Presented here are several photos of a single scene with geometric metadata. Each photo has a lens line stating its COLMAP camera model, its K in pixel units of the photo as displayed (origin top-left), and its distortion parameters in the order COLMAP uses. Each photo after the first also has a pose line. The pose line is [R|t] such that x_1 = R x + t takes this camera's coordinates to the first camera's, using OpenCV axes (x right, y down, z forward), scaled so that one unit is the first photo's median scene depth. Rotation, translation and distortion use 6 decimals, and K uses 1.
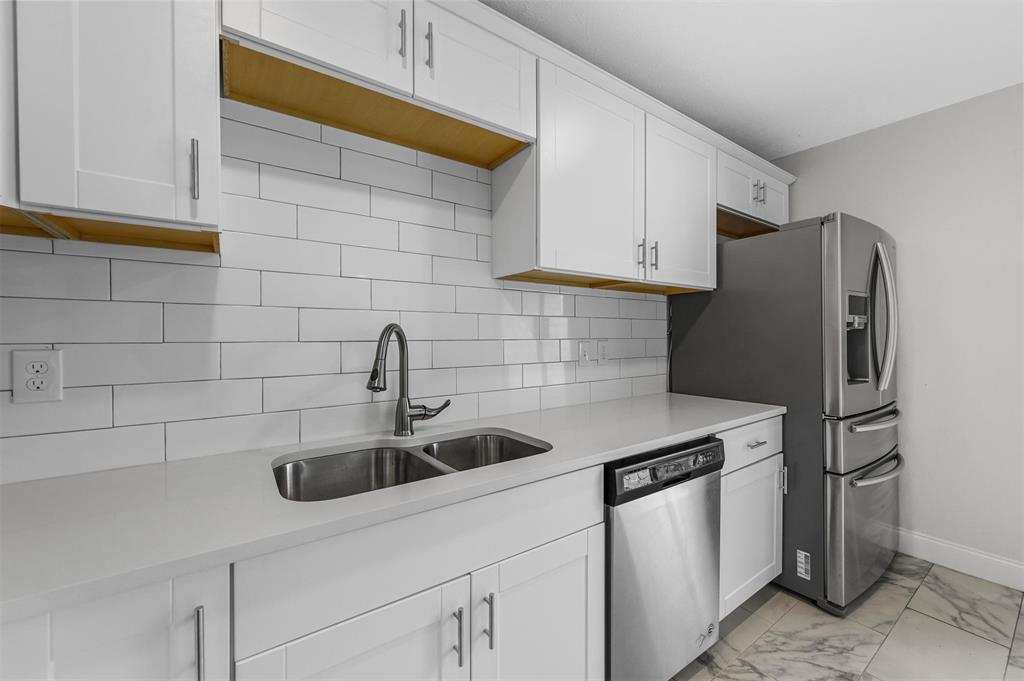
lens RADIAL K [[404.4, 0, 517.0], [0, 404.4, 340.5], [0, 0, 1]] dist [-0.001932, 0.000014]
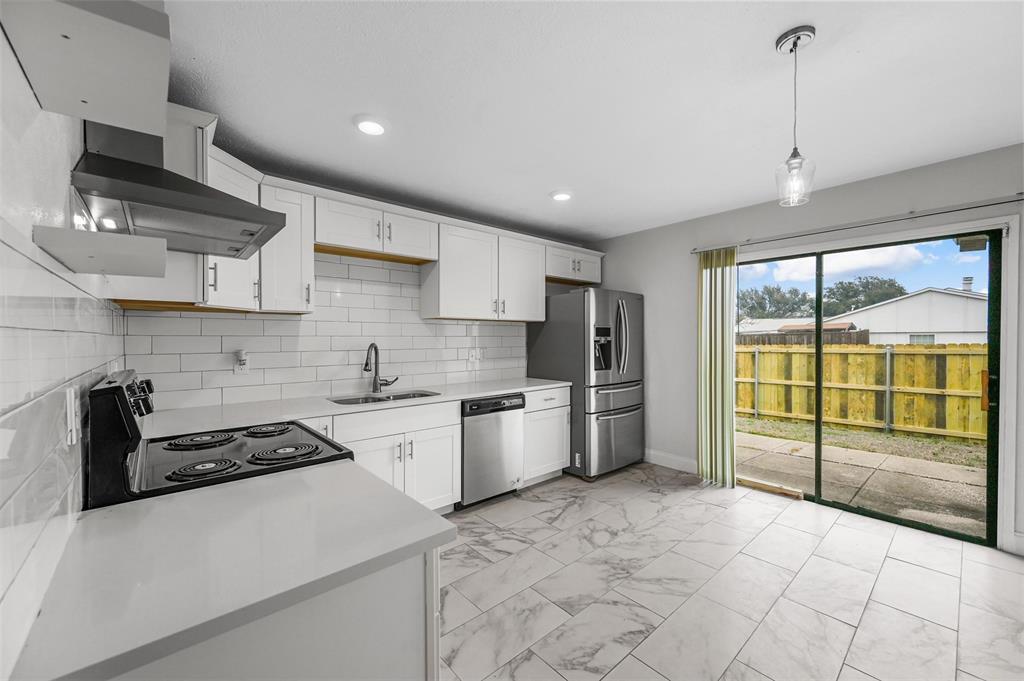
lens RADIAL K [[404.4, 0, 517.1], [0, 404.4, 339.6], [0, 0, 1]] dist [-0.001932, 0.000014]
pose [[0.993727, 0.003573, 0.111777, 0.198127], [-0.003276, 0.999991, -0.002842, -0.044696], [-0.111786, 0.002458, 0.993729, -1.078445]]
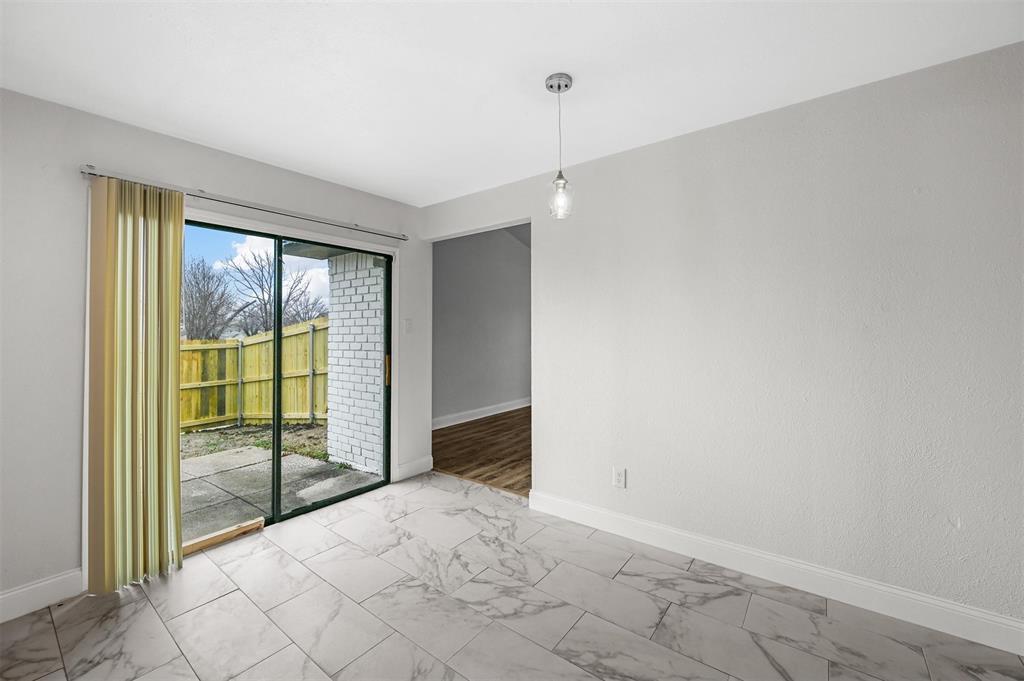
lens RADIAL K [[404.4, 0, 516.0], [0, 404.4, 331.9], [0, 0, 1]] dist [-0.001932, 0.000014]
pose [[-0.301122, 0.014503, 0.953475, -0.072716], [0.018801, 0.999780, -0.009270, -0.033948], [-0.953400, 0.015135, -0.301328, 0.207870]]
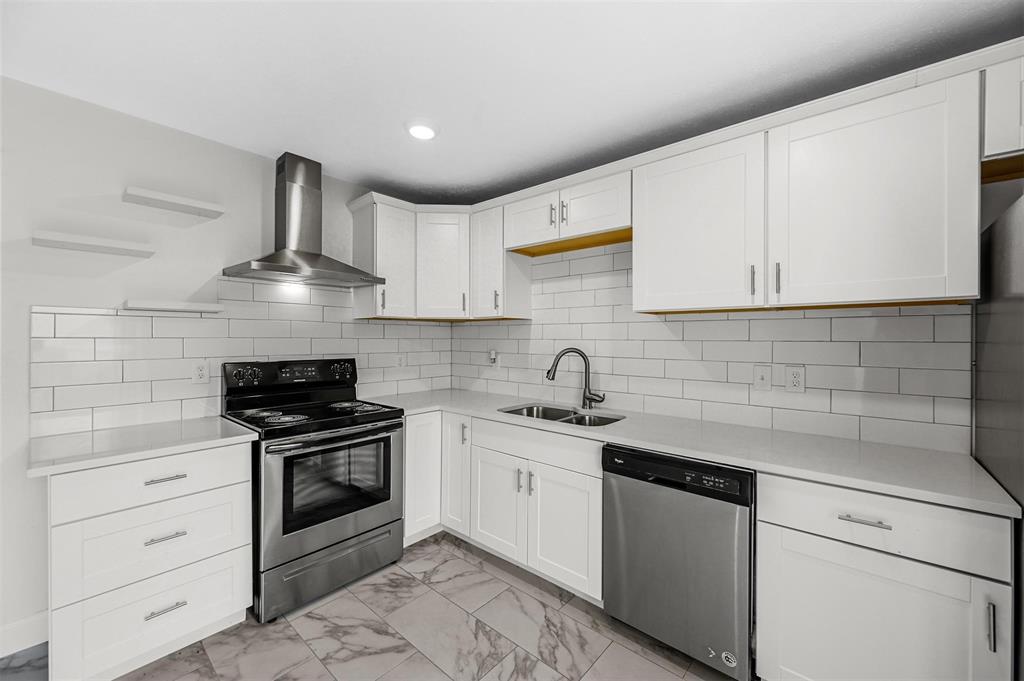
lens RADIAL K [[404.4, 0, 516.0], [0, 404.4, 338.2], [0, 0, 1]] dist [-0.001932, 0.000014]
pose [[0.240014, 0.007198, -0.970743, 1.180707], [-0.012885, 0.999908, 0.004229, -0.072736], [0.970684, 0.011493, 0.240085, 0.208001]]
